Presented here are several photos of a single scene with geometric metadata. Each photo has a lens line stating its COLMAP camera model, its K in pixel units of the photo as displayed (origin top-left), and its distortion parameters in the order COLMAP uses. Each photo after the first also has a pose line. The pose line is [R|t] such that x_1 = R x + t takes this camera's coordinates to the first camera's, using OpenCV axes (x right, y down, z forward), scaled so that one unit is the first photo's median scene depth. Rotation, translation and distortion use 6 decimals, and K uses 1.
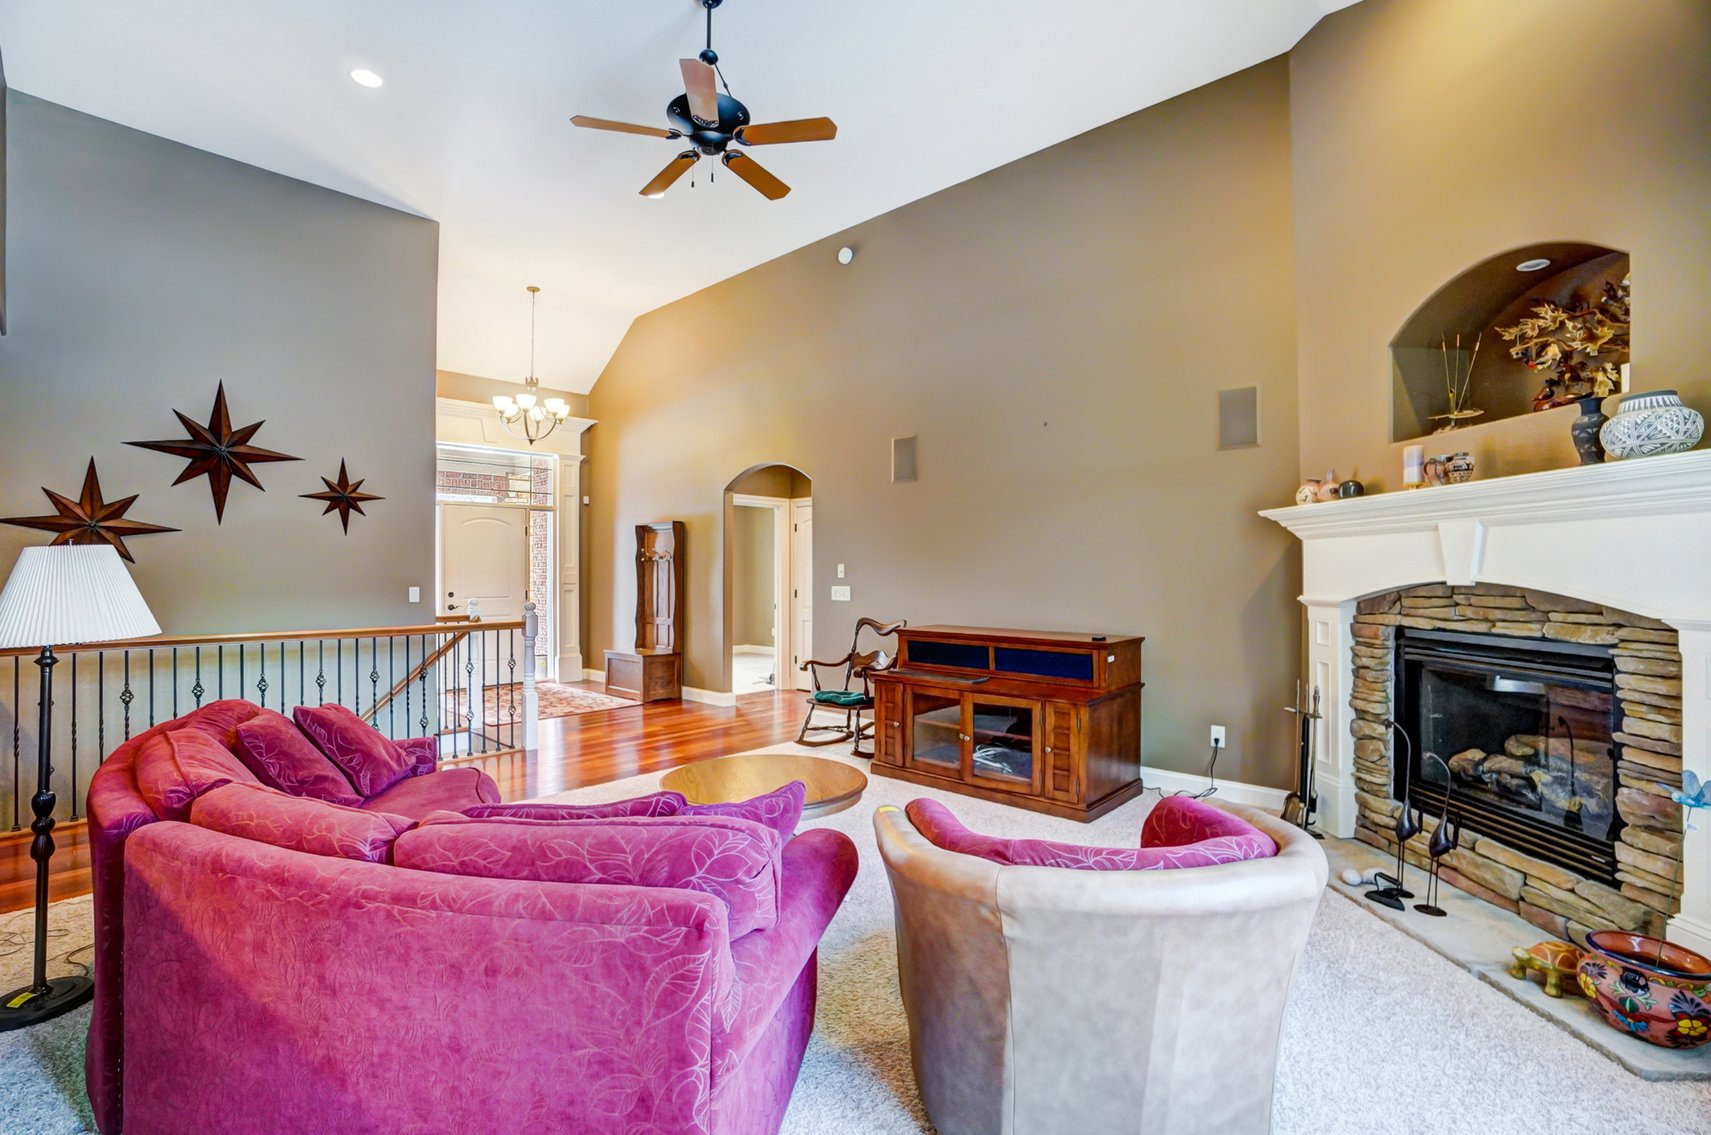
lens RADIAL K [[760.0, 0, 851.4], [0, 760.0, 570.3], [0, 0, 1]] dist [-0.033046, 0.003550]
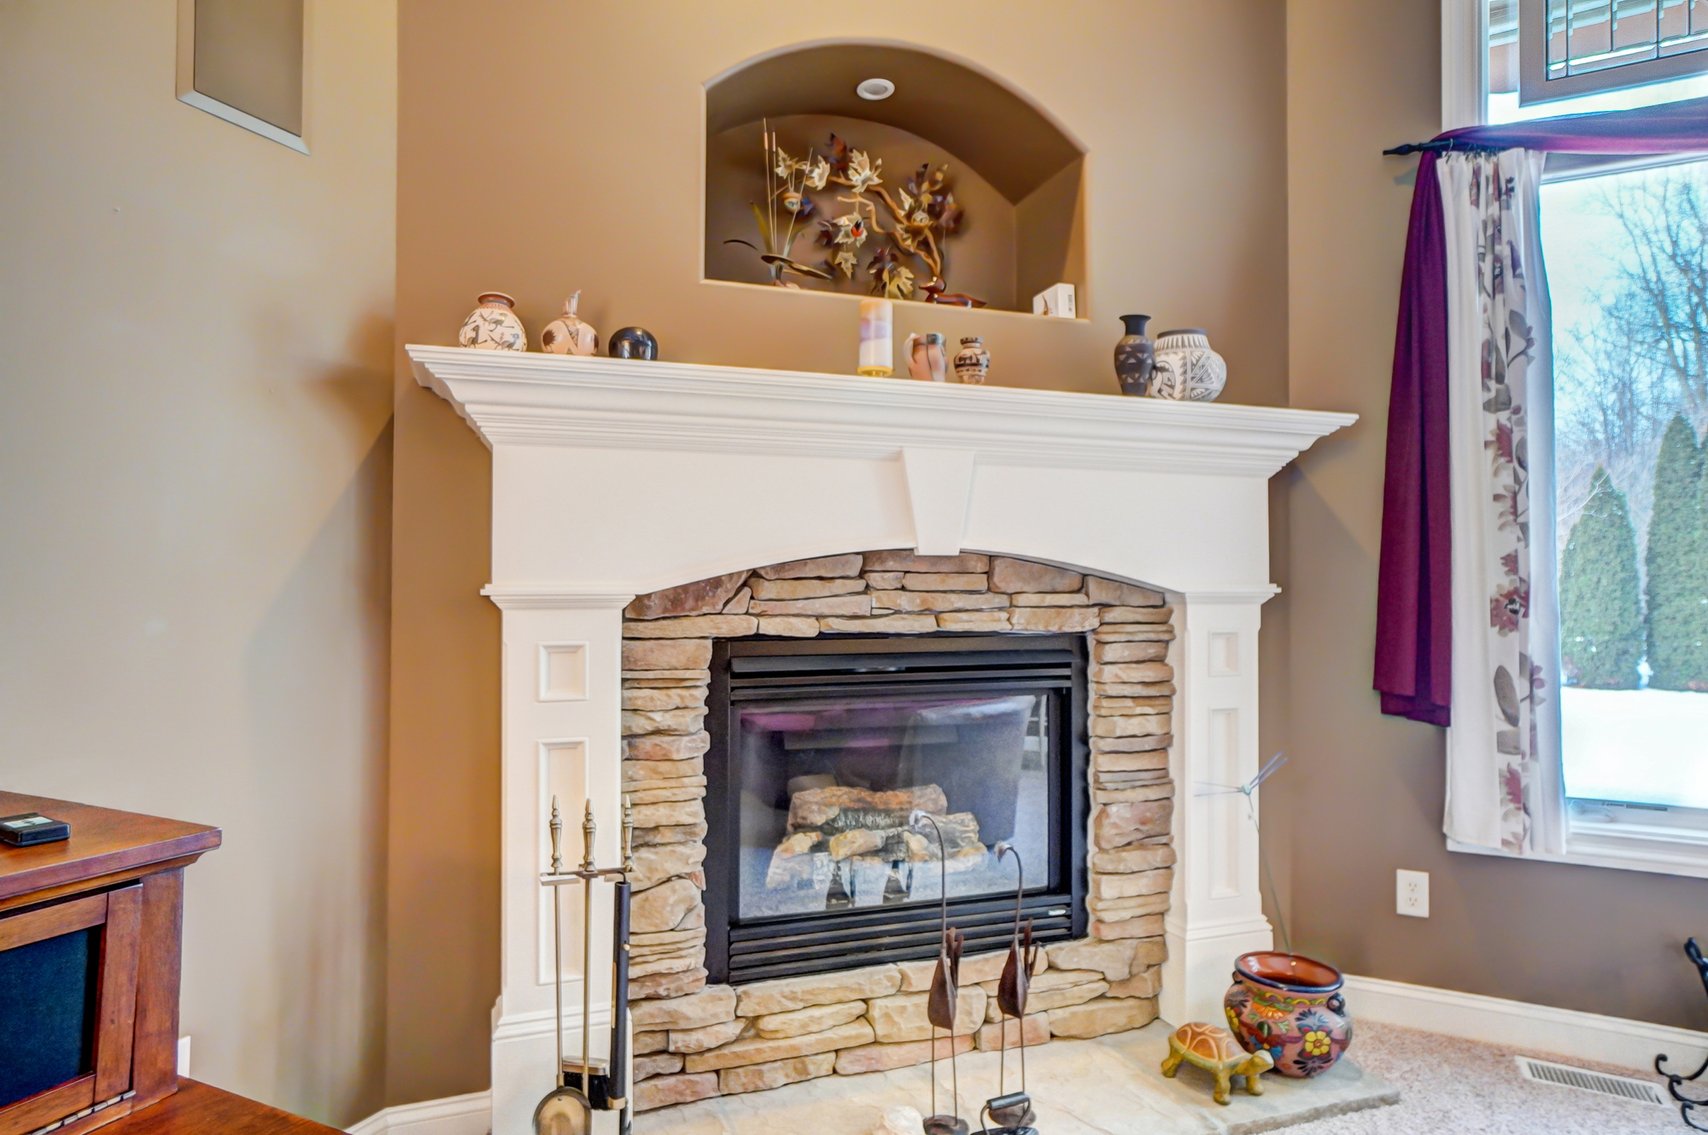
lens RADIAL K [[996.0, 0, 850.8], [0, 996.0, 567.5], [0, 0, 1]] dist [-0.028257, -0.000408]
pose [[-0.267992, 0.021964, 0.963171, 0.063127], [-0.000202, 0.999739, -0.022854, 0.048468], [-0.963421, -0.006319, -0.267917, 1.279004]]
